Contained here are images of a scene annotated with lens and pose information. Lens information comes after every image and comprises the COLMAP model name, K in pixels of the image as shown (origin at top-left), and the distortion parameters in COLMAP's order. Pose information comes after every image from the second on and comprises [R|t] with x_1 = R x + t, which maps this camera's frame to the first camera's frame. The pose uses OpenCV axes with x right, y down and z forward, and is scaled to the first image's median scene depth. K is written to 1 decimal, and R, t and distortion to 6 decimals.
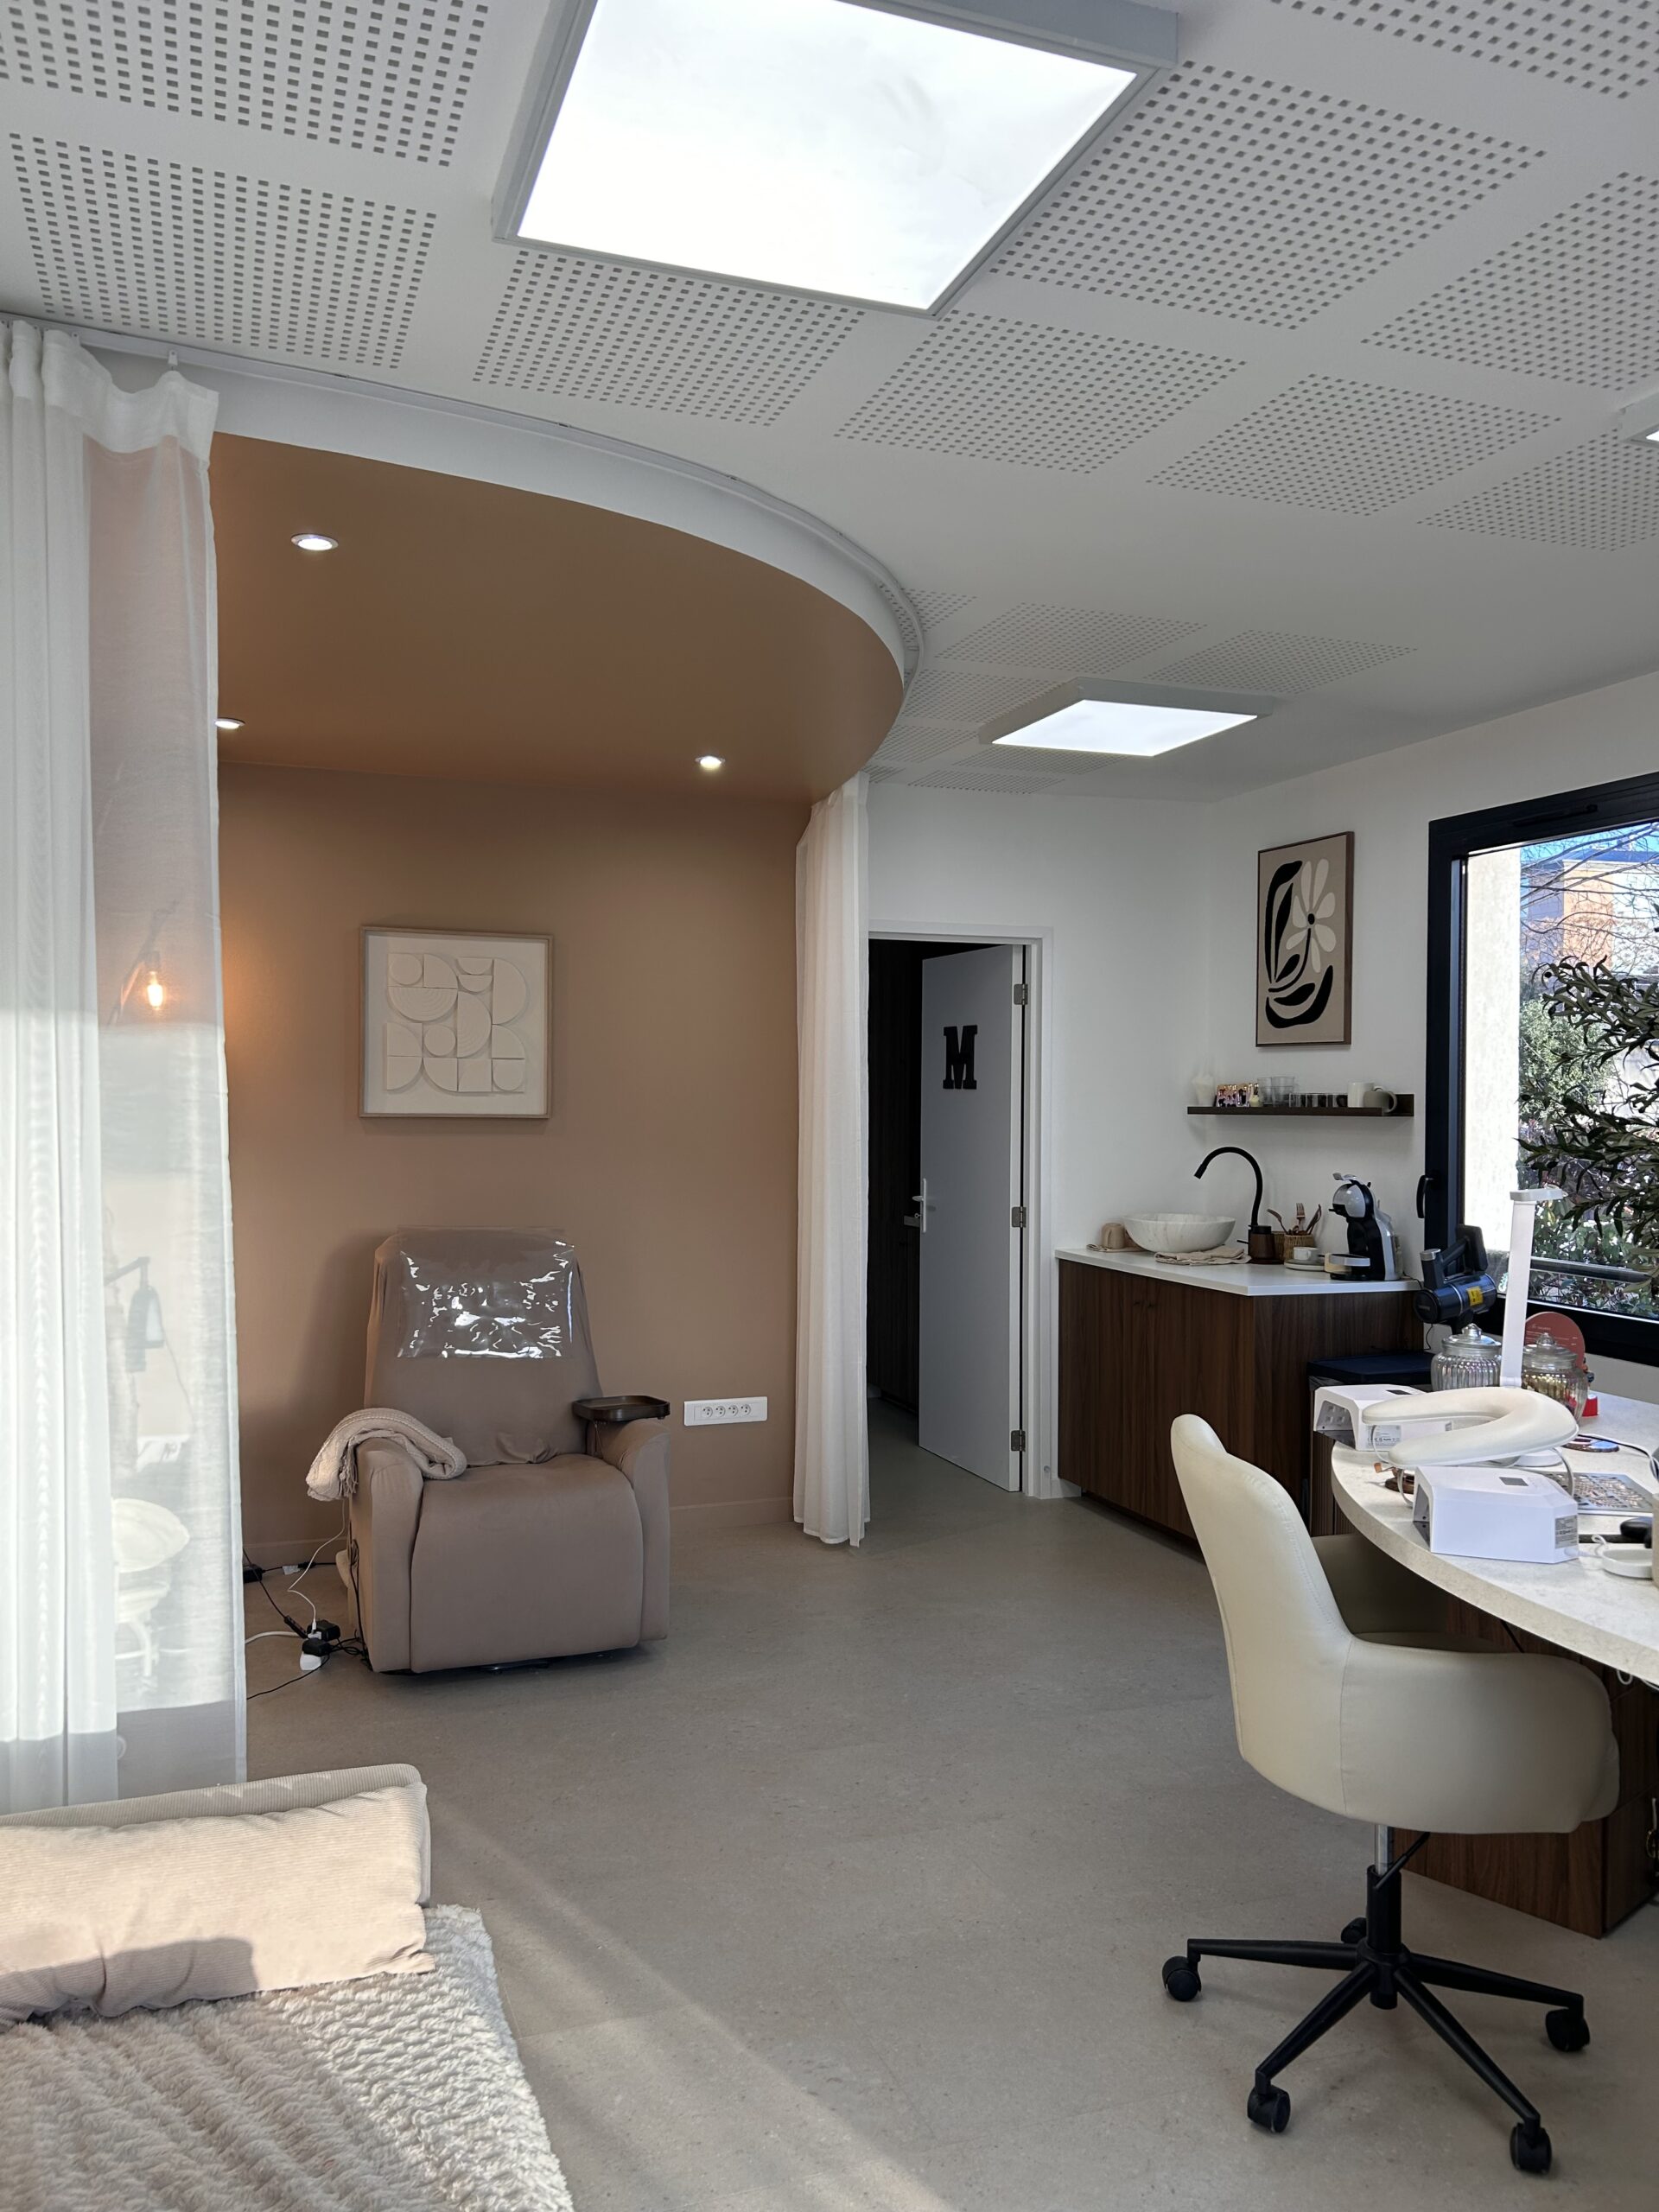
lens RADIAL K [[1661.6, 0, 829.5], [0, 1661.6, 1106.0], [0, 0, 1]] dist [0.000728, -0.000065]
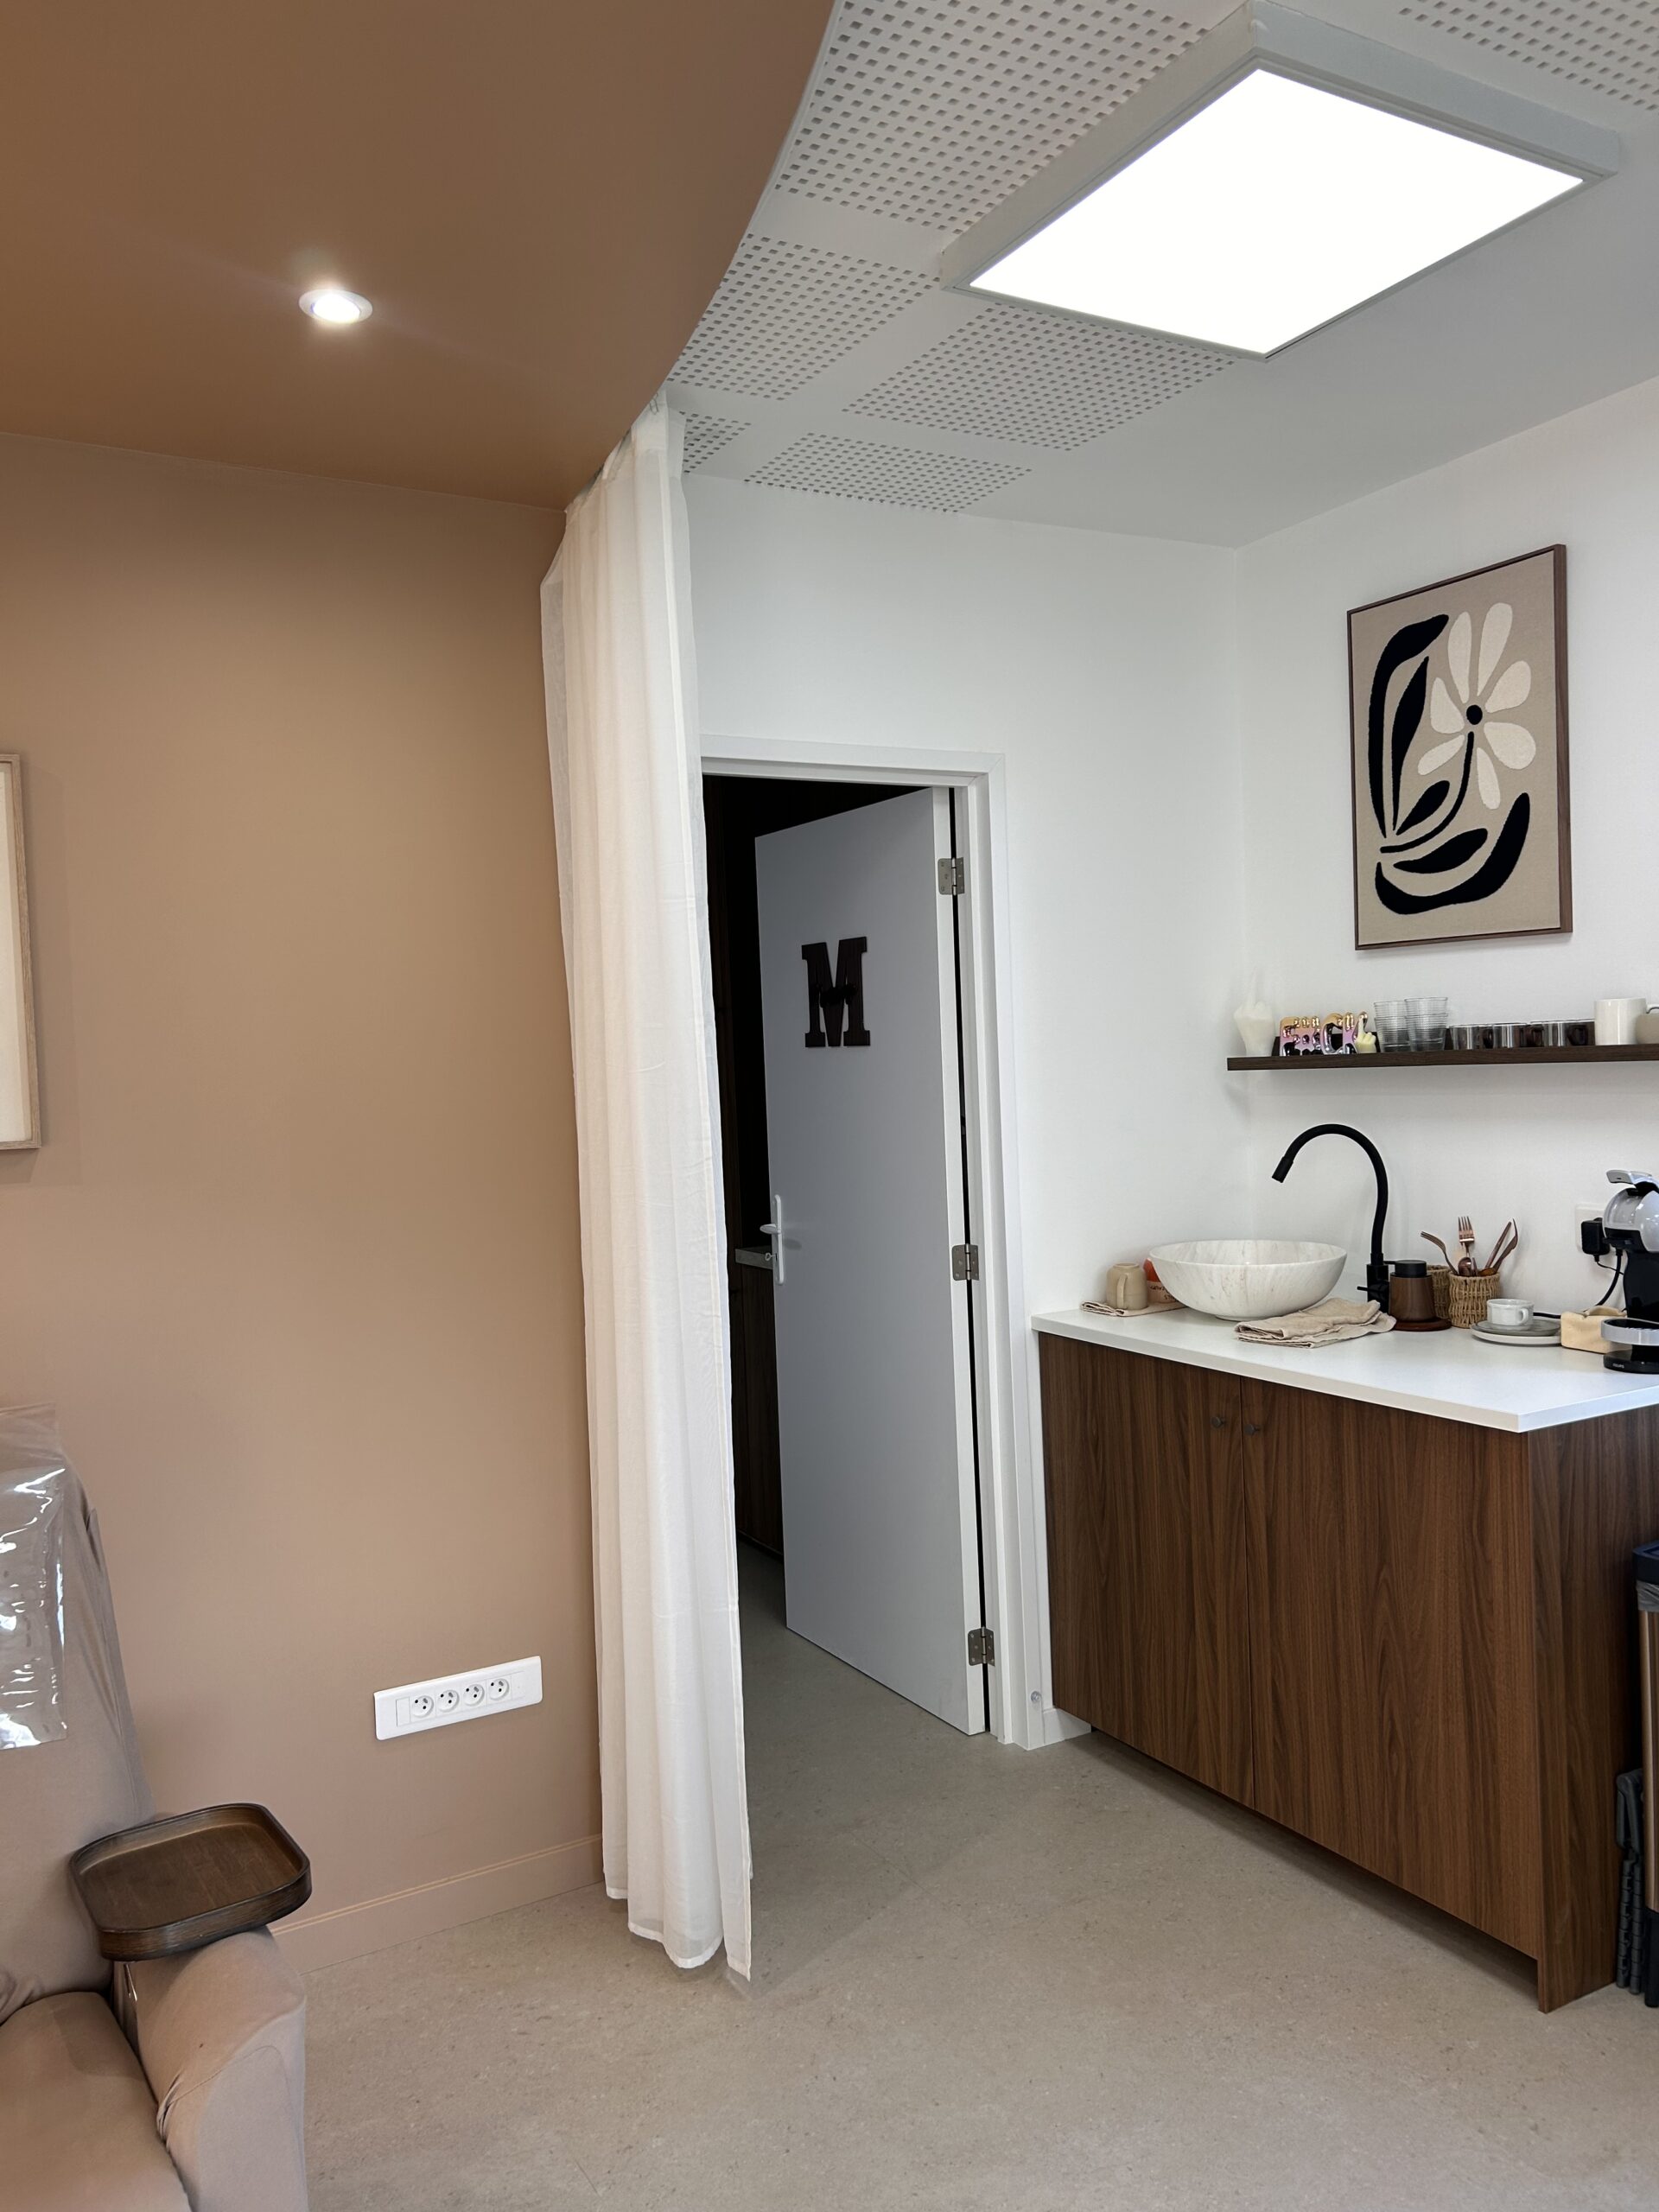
lens RADIAL K [[1626.3, 0, 829.5], [0, 1626.3, 1106.0], [0, 0, 1]] dist [0.057015, -0.146883]
pose [[0.986341, -0.052309, 0.156193, -0.018964], [0.048624, 0.998443, 0.027324, -0.005722], [-0.157379, -0.019356, 0.987349, 0.476876]]
